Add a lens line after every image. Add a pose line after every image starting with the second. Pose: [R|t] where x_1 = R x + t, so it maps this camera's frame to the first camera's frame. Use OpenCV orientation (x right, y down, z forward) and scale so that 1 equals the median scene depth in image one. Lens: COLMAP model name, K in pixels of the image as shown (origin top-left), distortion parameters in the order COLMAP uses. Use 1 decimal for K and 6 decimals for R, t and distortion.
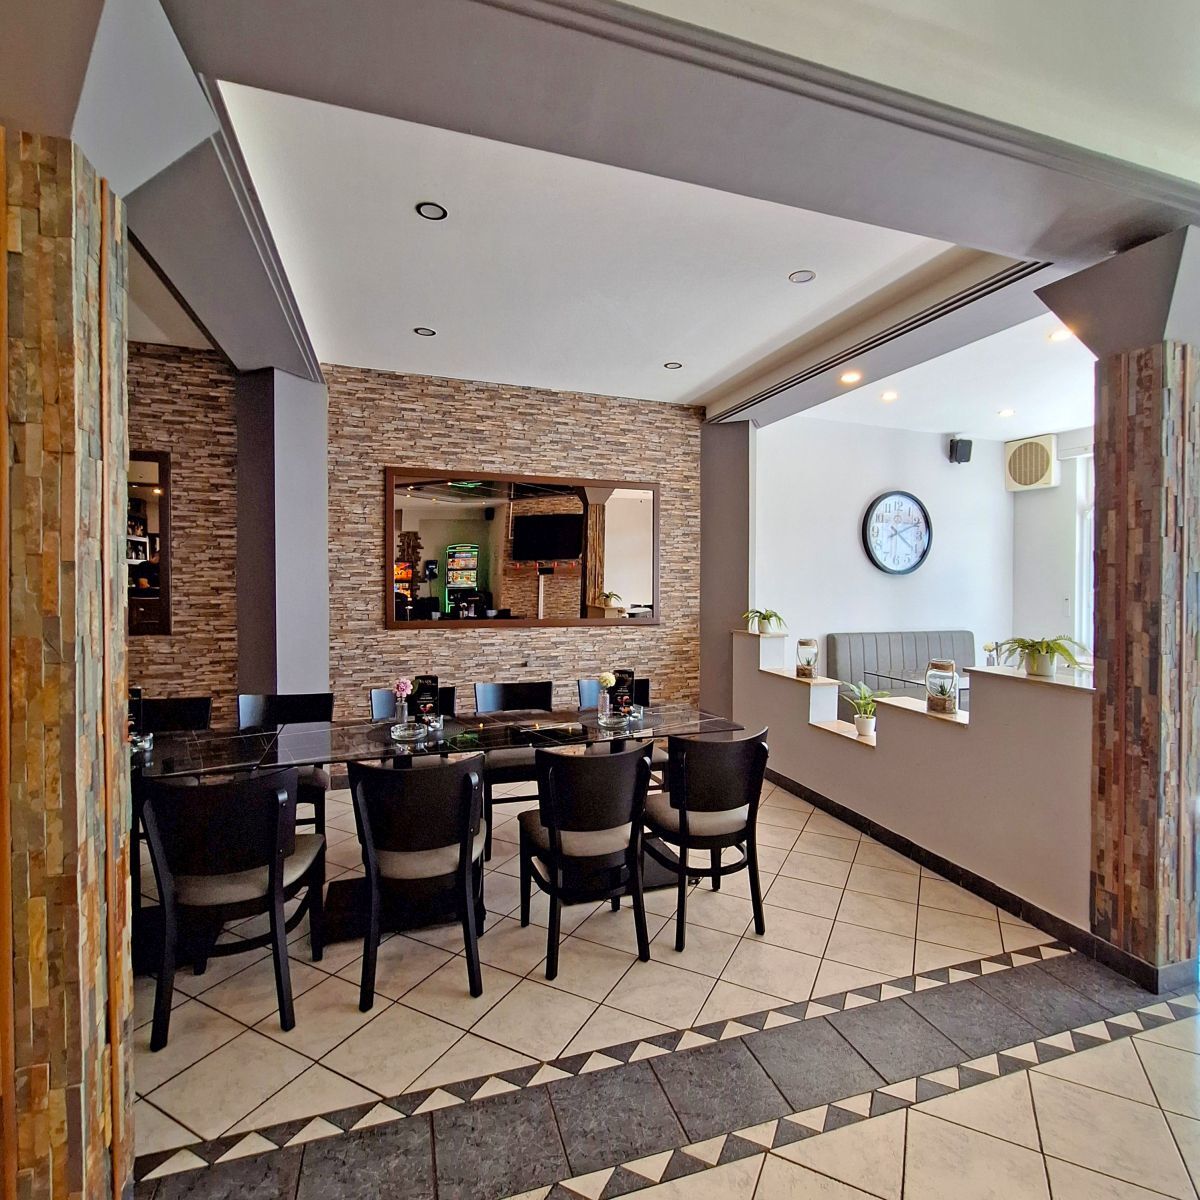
lens RADIAL K [[627.0, 0, 605.4], [0, 627.0, 572.0], [0, 0, 1]] dist [-0.013832, 0.001140]
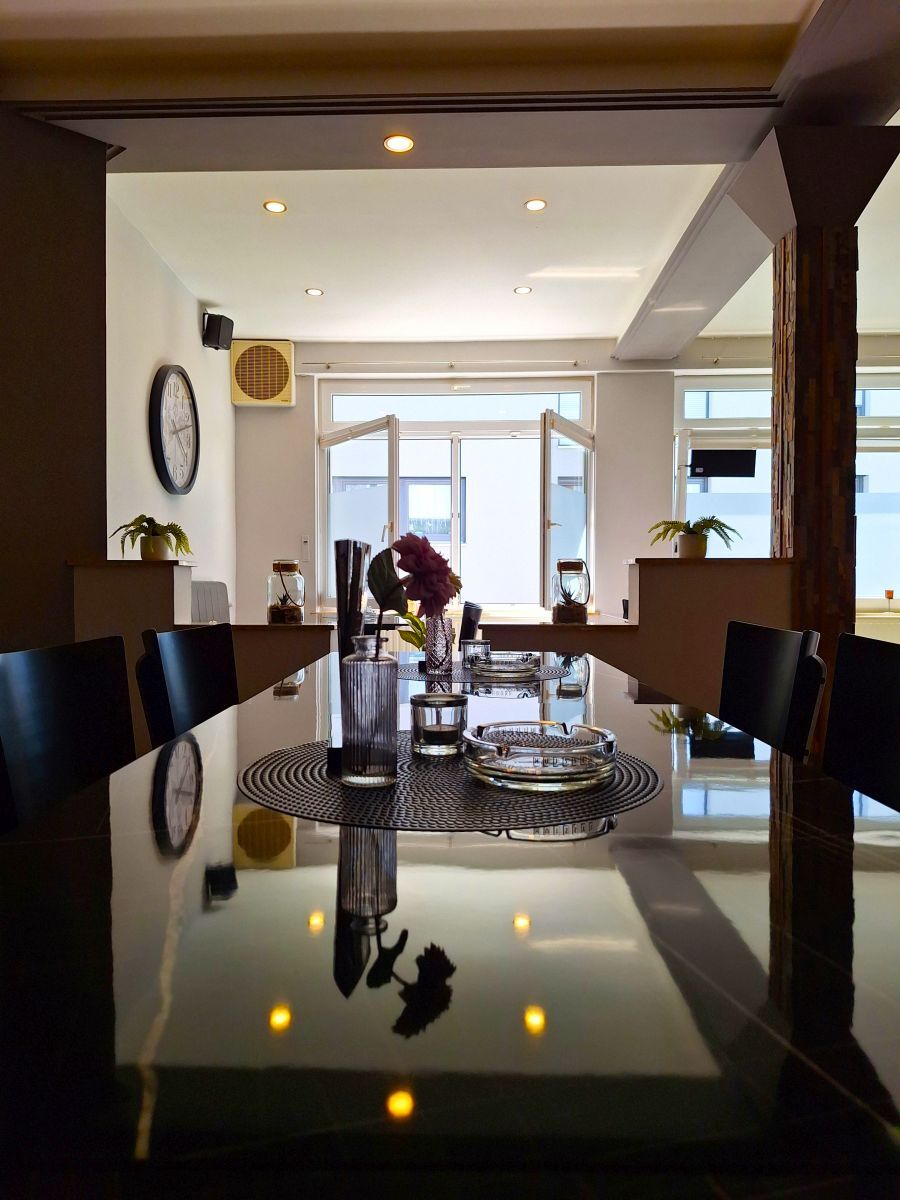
lens RADIAL K [[860.6, 0, 375.6], [0, 860.6, 599.4], [0, 0, 1]] dist [0.116631, -0.132727]
pose [[0.340896, -0.015852, 0.939967, -0.789749], [0.001024, 0.999863, 0.016491, 0.237191], [-0.940100, -0.004659, 0.340866, 1.174843]]
